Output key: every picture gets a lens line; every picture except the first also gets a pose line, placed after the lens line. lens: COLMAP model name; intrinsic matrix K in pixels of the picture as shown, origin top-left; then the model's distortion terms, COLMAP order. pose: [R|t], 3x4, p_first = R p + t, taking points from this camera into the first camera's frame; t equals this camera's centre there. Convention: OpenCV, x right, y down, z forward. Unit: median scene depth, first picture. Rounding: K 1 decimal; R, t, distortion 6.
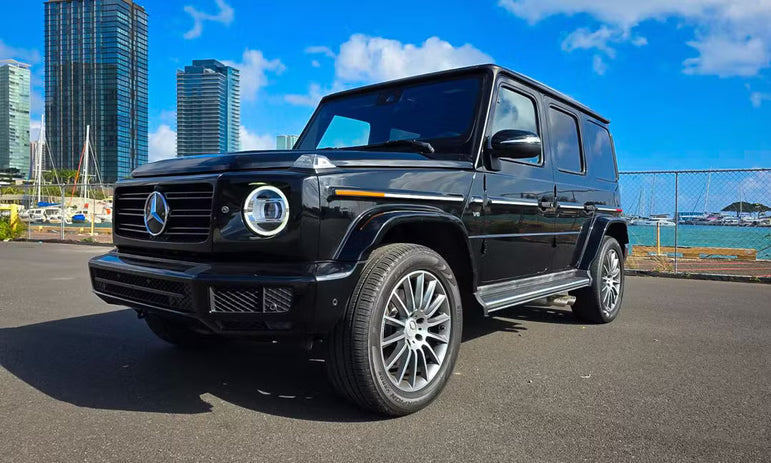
lens RADIAL K [[526.5, 0, 387.5], [0, 526.5, 228.0], [0, 0, 1]] dist [0.060068, -0.059579]
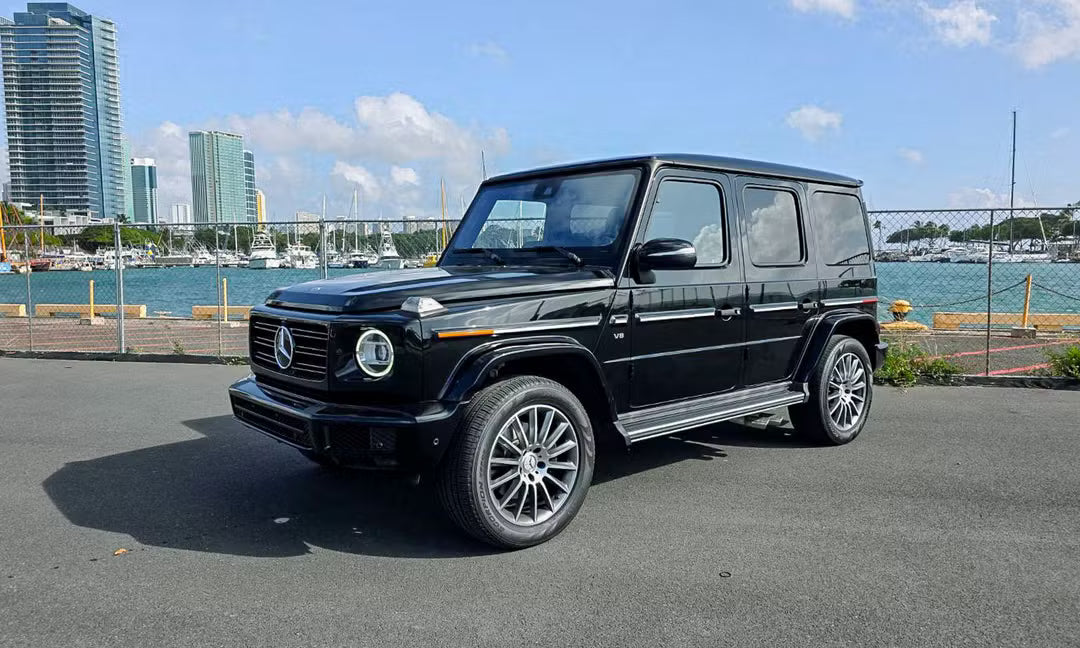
lens RADIAL K [[760.5, 0, 539.4], [0, 760.5, 334.1], [0, 0, 1]] dist [0.057299, -0.002449]
pose [[0.985881, -0.003994, -0.167401, 0.292116], [0.016339, 0.997239, 0.072435, -0.146637], [0.166649, -0.074147, 0.983224, -0.366780]]
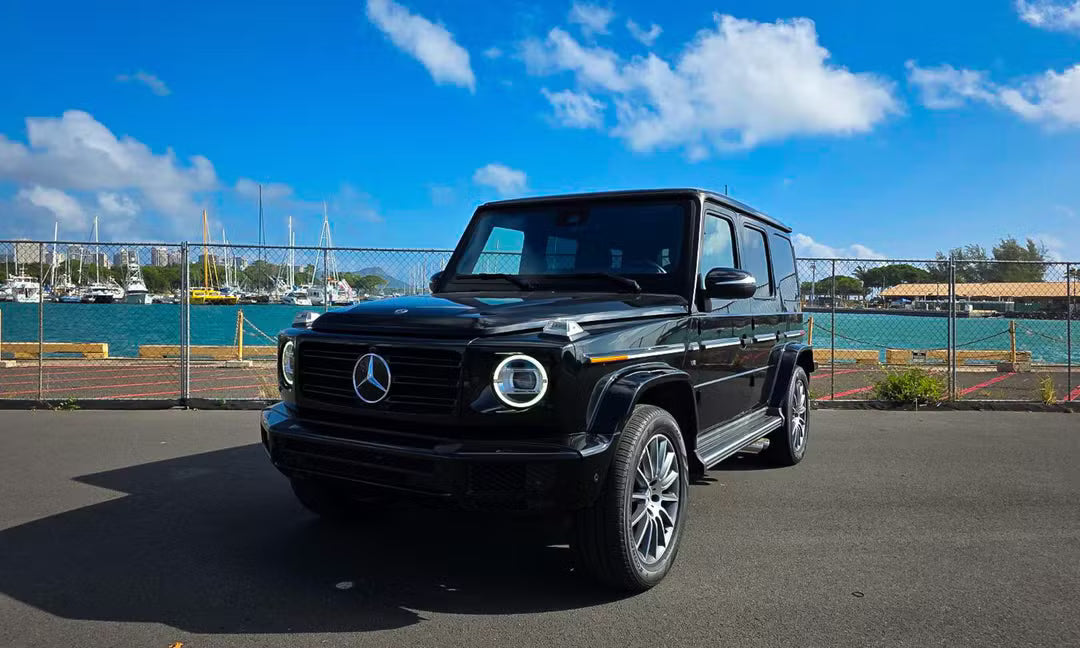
lens RADIAL K [[737.4, 0, 542.8], [0, 737.4, 319.1], [0, 0, 1]] dist [0.060068, -0.059579]
pose [[0.988915, -0.004939, 0.148400, -0.320621], [0.004484, 0.999984, 0.003405, -0.123553], [-0.148415, -0.002702, 0.988922, -0.260068]]
